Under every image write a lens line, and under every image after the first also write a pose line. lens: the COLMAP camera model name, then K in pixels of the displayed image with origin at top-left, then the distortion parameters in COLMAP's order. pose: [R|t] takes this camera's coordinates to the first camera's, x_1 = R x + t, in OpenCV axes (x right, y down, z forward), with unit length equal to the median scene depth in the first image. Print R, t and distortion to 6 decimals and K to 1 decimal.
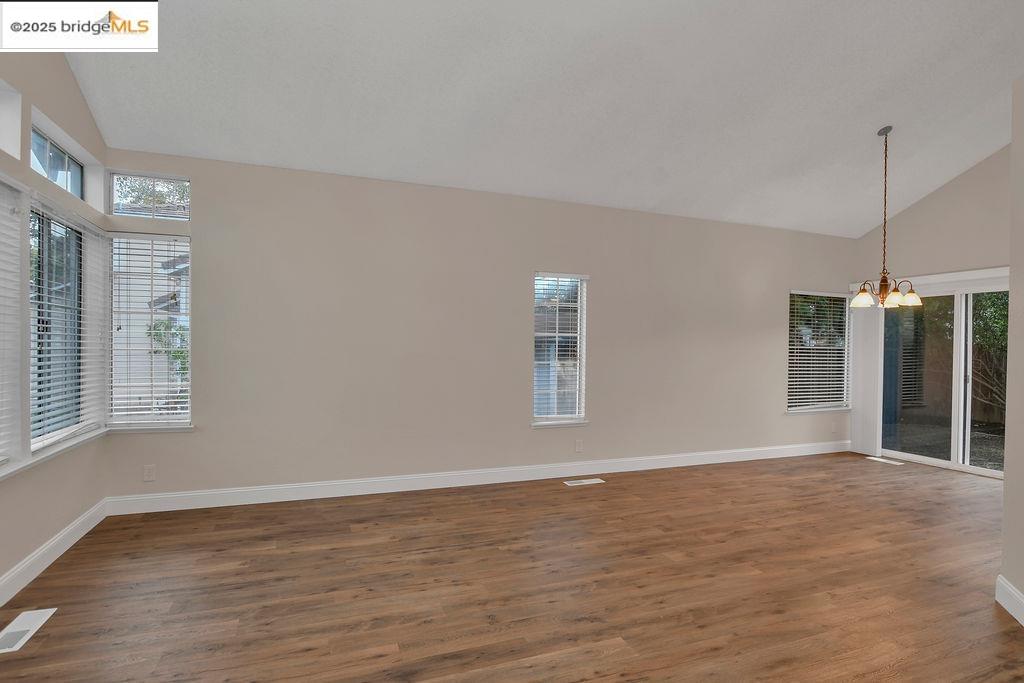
lens RADIAL K [[549.1, 0, 515.6], [0, 549.1, 346.5], [0, 0, 1]] dist [-0.008428, -0.000719]
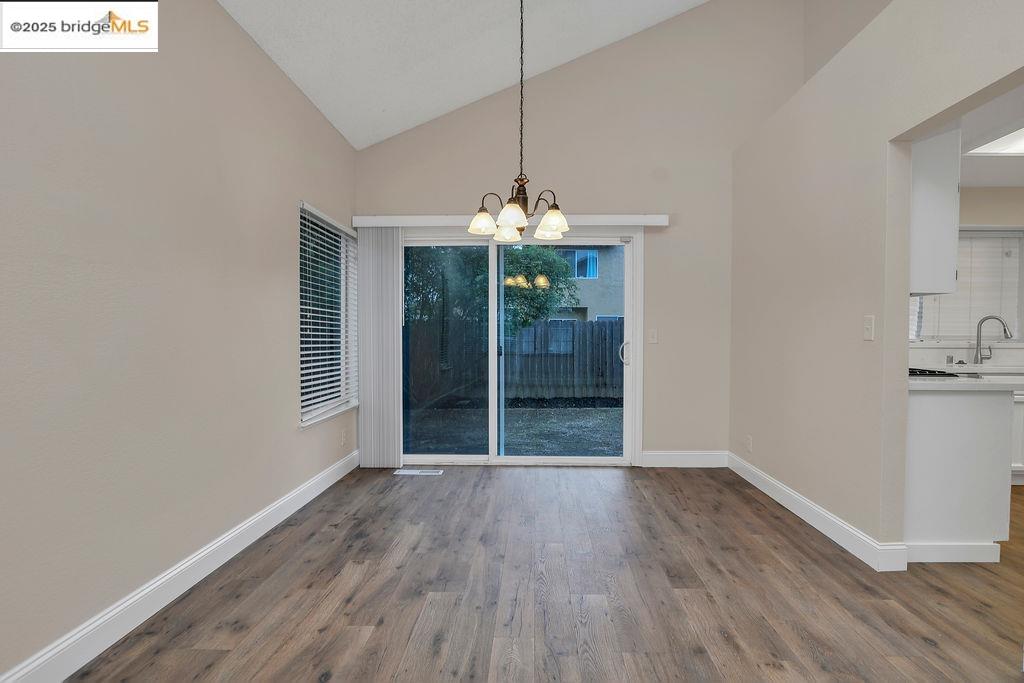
lens RADIAL K [[549.1, 0, 533.6], [0, 549.1, 347.9], [0, 0, 1]] dist [-0.008428, -0.000719]
pose [[0.354806, -0.029149, 0.934486, 0.129325], [0.000974, 0.999525, 0.030808, 0.047493], [-0.934940, -0.010021, 0.354665, 1.084177]]
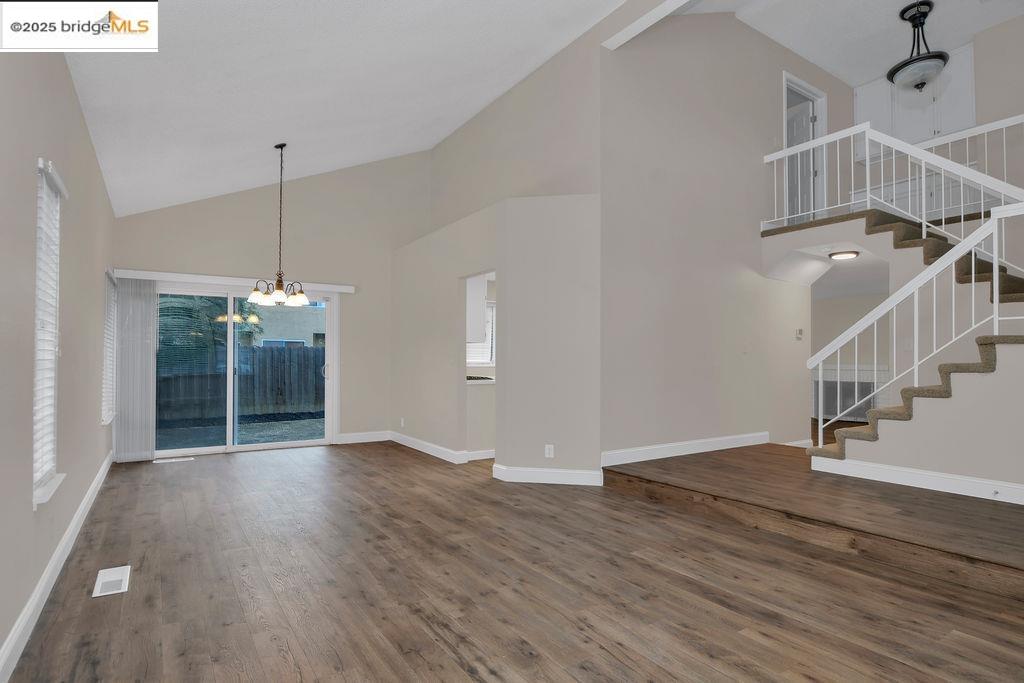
lens RADIAL K [[549.1, 0, 524.1], [0, 549.1, 357.3], [0, 0, 1]] dist [-0.008428, -0.000719]
pose [[-0.227096, -0.005963, 0.973854, -0.740331], [-0.006044, 0.999971, 0.004713, 0.031073], [-0.973854, -0.004816, -0.227126, 1.091893]]
